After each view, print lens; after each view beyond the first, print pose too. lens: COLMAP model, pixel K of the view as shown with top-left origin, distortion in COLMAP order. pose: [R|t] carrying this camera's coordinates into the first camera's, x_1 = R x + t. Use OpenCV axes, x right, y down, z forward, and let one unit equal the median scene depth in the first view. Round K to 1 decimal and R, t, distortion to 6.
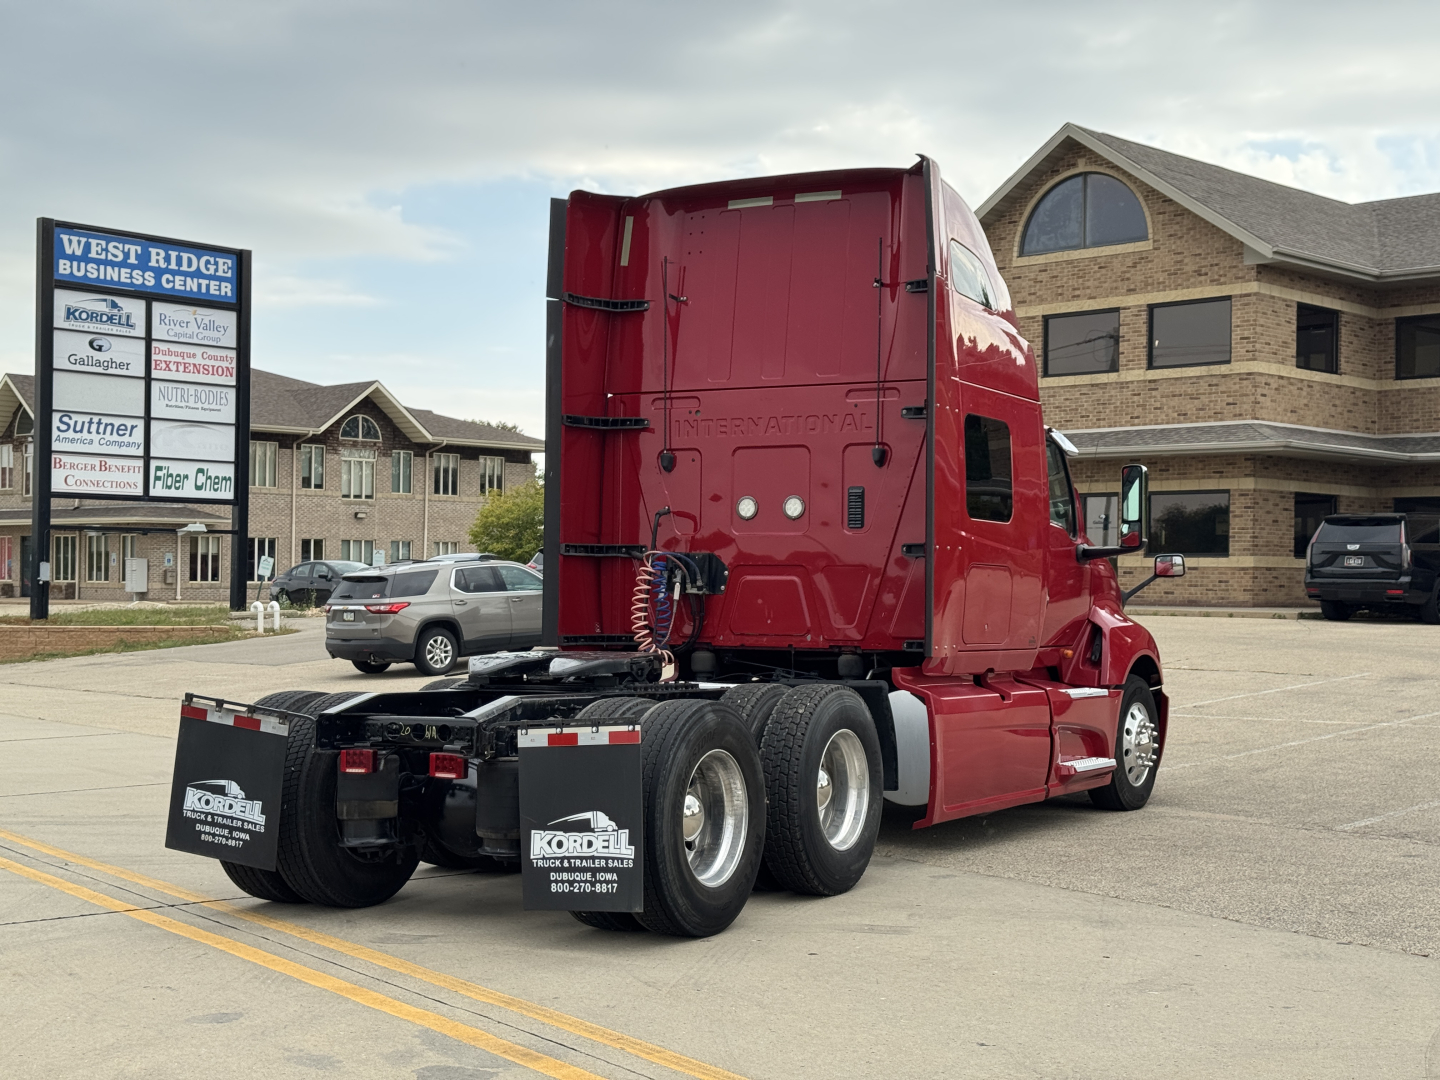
lens RADIAL K [[1971.3, 0, 720.0], [0, 1971.3, 540.0], [0, 0, 1]] dist [0.138956, -0.025911]
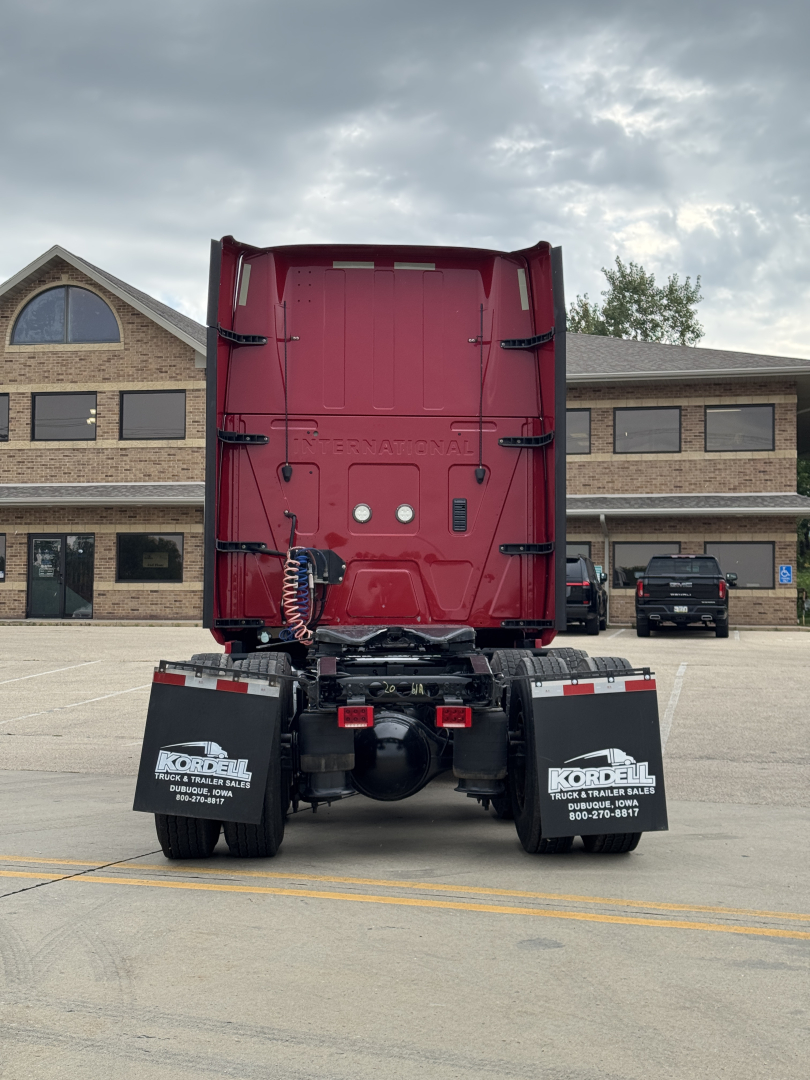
lens RADIAL K [[1478.4, 0, 405.0], [0, 1478.4, 540.0], [0, 0, 1]] dist [0.138956, -0.025911]
pose [[0.859290, 0.024517, 0.510901, -0.435440], [-0.010687, 0.999493, -0.029988, 0.027714], [-0.511377, 0.020308, 0.859116, 0.203866]]
